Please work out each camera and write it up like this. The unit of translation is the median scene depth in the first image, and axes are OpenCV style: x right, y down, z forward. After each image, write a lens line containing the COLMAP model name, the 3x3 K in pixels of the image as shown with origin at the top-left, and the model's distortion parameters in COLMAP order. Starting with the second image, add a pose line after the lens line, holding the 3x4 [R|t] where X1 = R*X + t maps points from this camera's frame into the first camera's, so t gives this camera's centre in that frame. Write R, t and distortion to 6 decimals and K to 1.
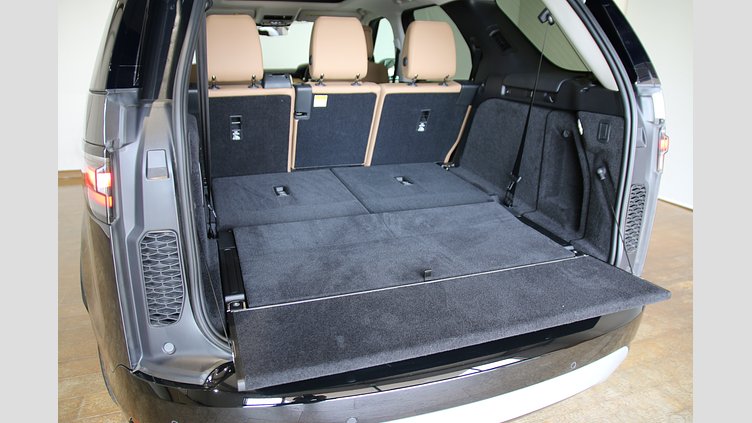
lens RADIAL K [[487.0, 0, 376.0], [0, 487.0, 211.5], [0, 0, 1]] dist [-0.068458, 0.000722]
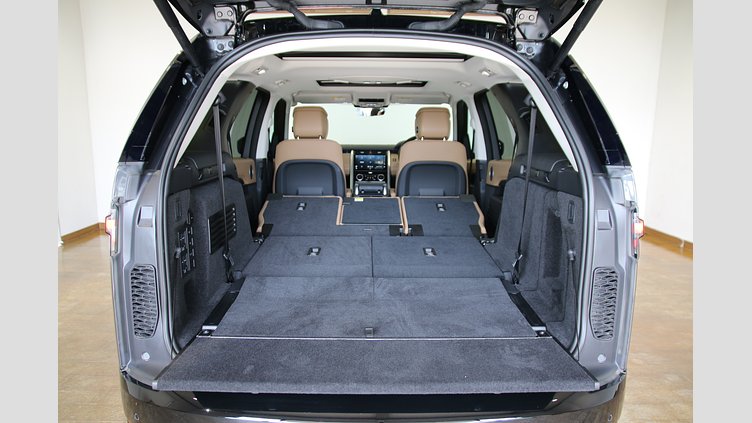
lens RADIAL K [[497.2, 0, 376.0], [0, 497.2, 211.5], [0, 0, 1]] dist [-0.073735, 0.000926]
pose [[0.943540, 0.051654, -0.327206, 0.563698], [-0.099833, 0.986183, -0.132197, 0.008147], [0.315857, 0.157399, 0.935660, -0.101574]]
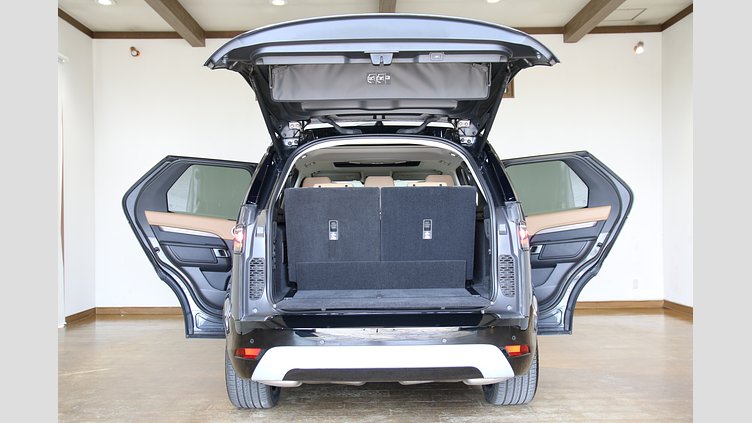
lens RADIAL K [[782.0, 0, 376.0], [0, 782.0, 211.5], [0, 0, 1]] dist [0.001517, -0.000857]
pose [[0.942788, -0.033488, -0.331707, 1.394104], [-0.080952, 0.942173, -0.325202, 1.013299], [0.323415, 0.333449, 0.885559, -2.334613]]
